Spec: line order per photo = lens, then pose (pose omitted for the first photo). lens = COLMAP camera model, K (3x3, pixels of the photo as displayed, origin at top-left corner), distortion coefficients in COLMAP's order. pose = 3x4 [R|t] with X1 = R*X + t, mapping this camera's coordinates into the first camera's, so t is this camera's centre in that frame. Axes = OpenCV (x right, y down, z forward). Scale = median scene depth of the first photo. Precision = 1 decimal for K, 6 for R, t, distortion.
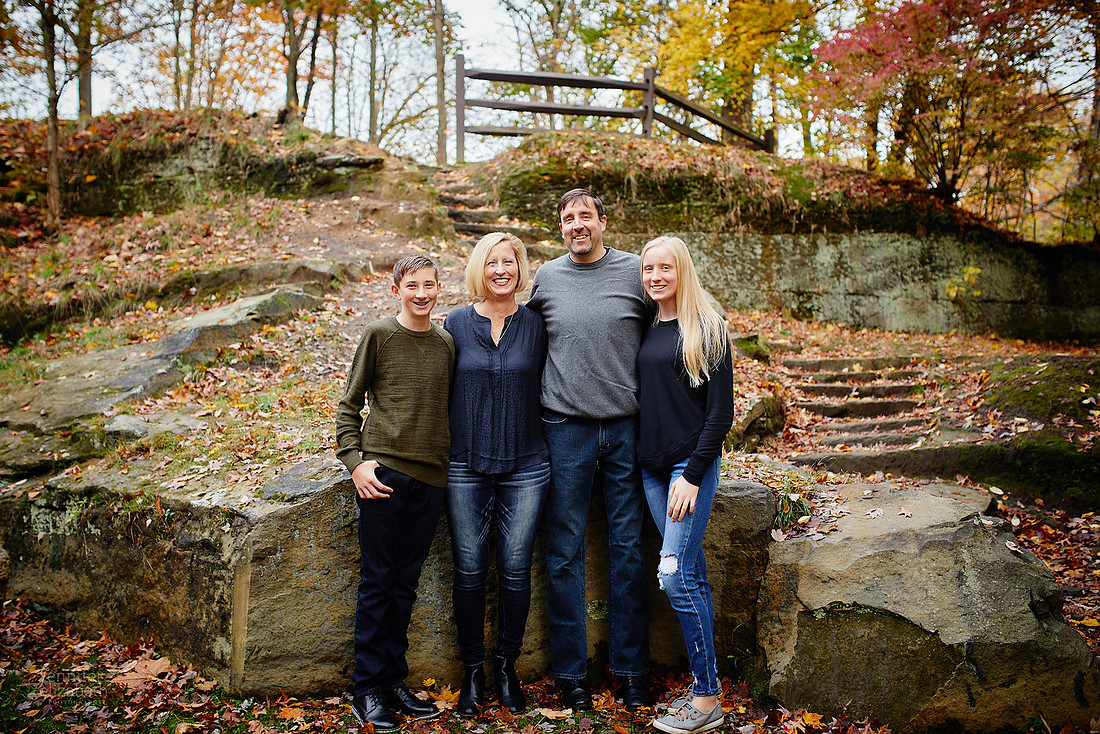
lens RADIAL K [[1101.4, 0, 550.0], [0, 1101.4, 367.0], [0, 0, 1]] dist [-0.022045, 0.002011]
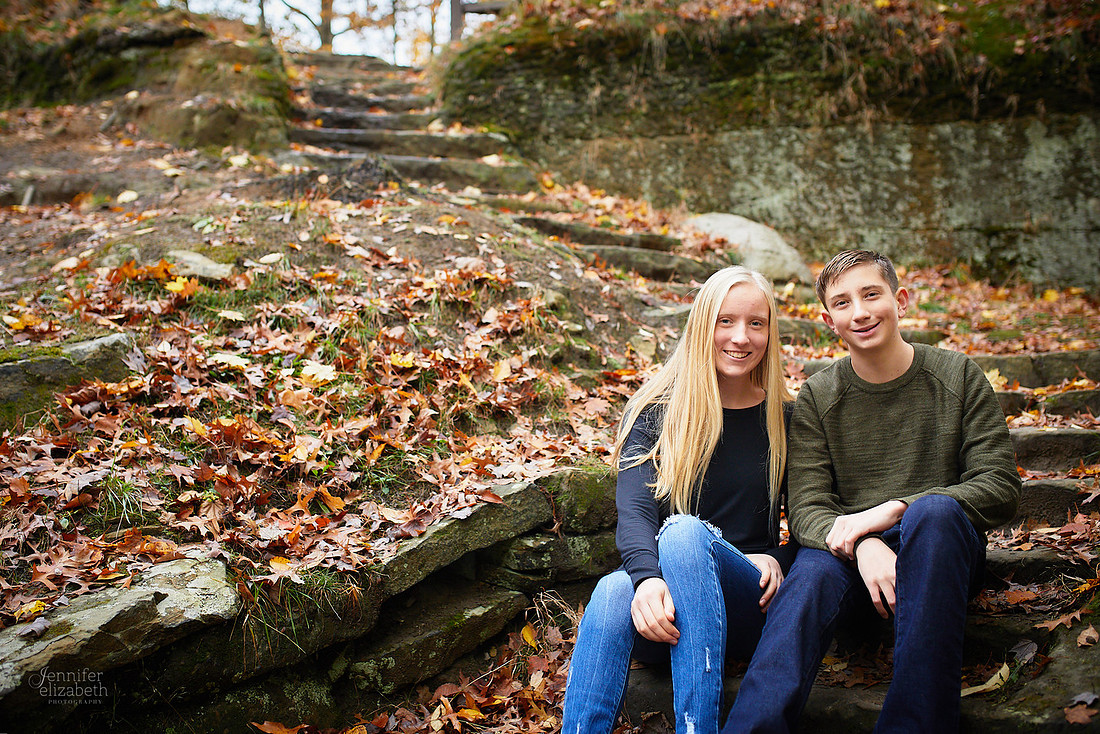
lens RADIAL K [[1101.4, 0, 550.0], [0, 1101.4, 367.0], [0, 0, 1]] dist [-0.022045, 0.002011]
pose [[0.948374, -0.005536, -0.317107, 0.195475], [0.006089, 0.999981, 0.000753, -0.004071], [0.317097, -0.002645, 0.948390, 0.439487]]
